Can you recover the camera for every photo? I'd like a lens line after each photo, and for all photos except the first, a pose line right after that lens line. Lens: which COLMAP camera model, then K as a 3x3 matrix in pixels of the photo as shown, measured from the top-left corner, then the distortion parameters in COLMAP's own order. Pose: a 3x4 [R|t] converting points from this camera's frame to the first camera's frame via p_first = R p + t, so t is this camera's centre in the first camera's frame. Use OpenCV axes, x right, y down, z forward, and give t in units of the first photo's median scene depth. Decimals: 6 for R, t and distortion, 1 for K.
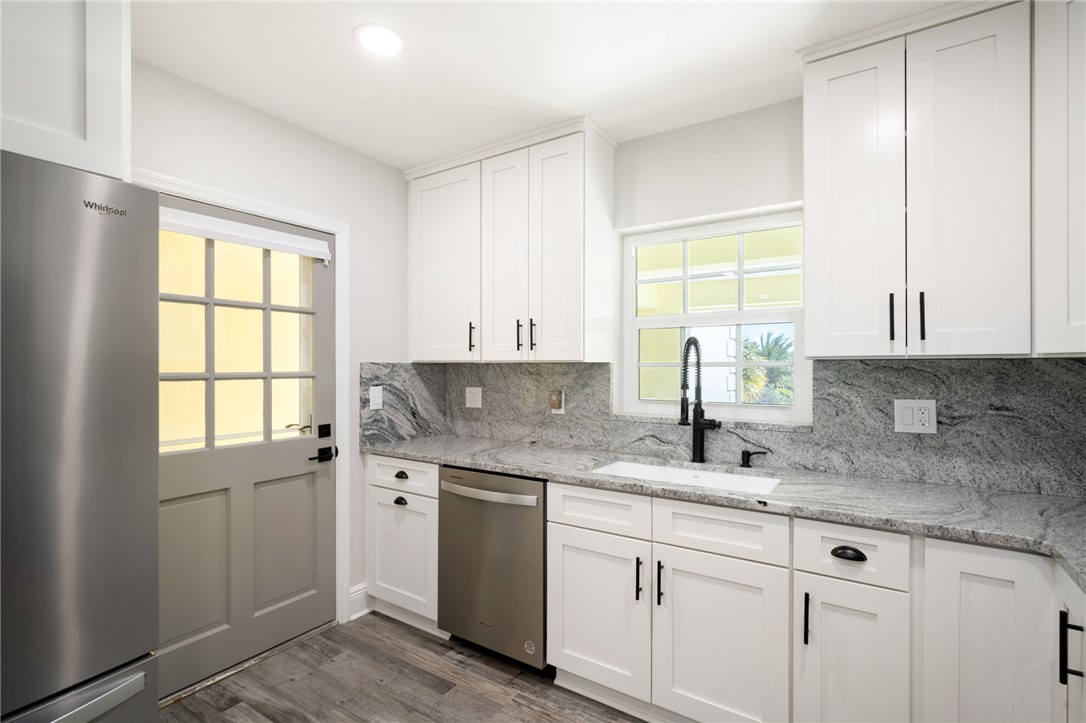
lens RADIAL K [[509.2, 0, 542.4], [0, 509.2, 367.7], [0, 0, 1]] dist [0.001532, 0.000695]
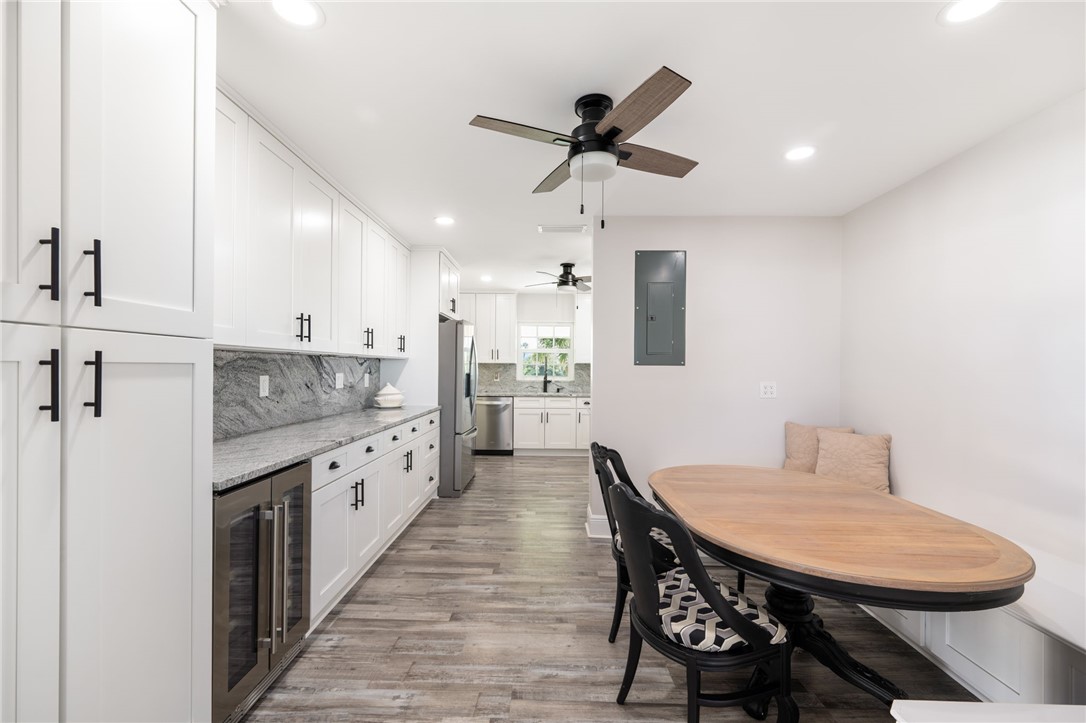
lens RADIAL K [[457.4, 0, 543.0], [0, 457.4, 361.5], [0, 0, 1]] dist [0.000023, 0.000076]
pose [[0.839633, 0.012428, 0.543012, -1.555522], [-0.005012, 0.999873, -0.015135, 0.023207], [-0.543131, 0.009986, 0.839589, -1.788282]]
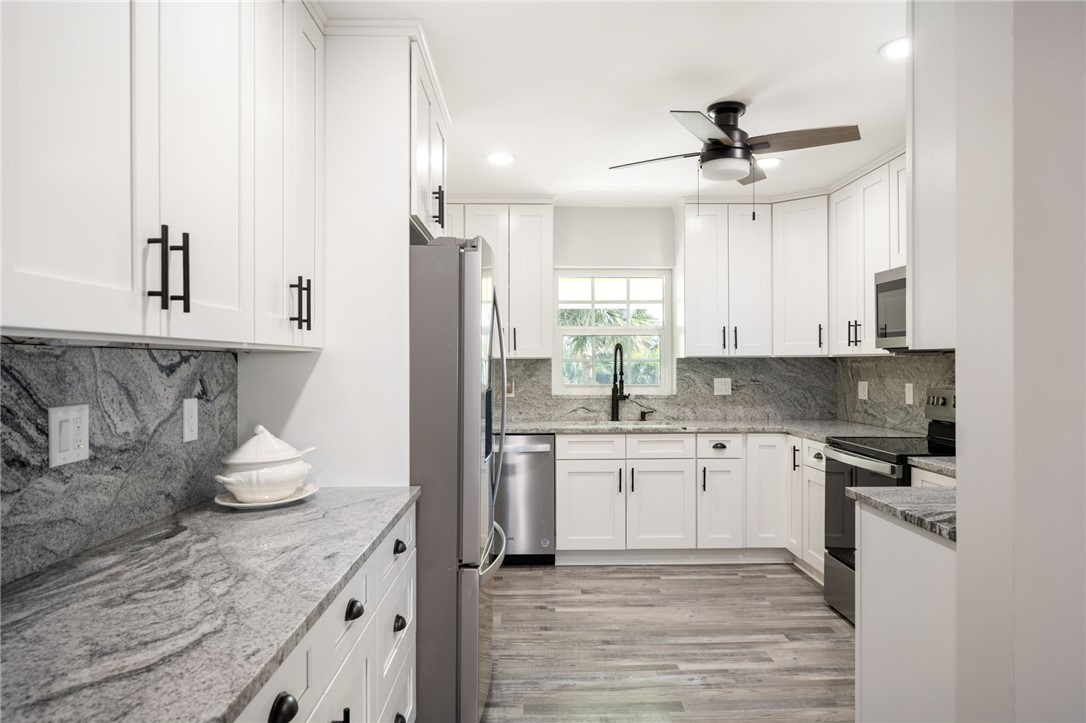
lens RADIAL K [[707.9, 0, 543.0], [0, 707.9, 361.5], [0, 0, 1]] dist [-0.000496, 0.000418]
pose [[0.821515, -0.001521, 0.570185, -1.275757], [0.003558, 0.999991, -0.002460, 0.002555], [-0.570176, 0.004050, 0.821513, -0.777621]]
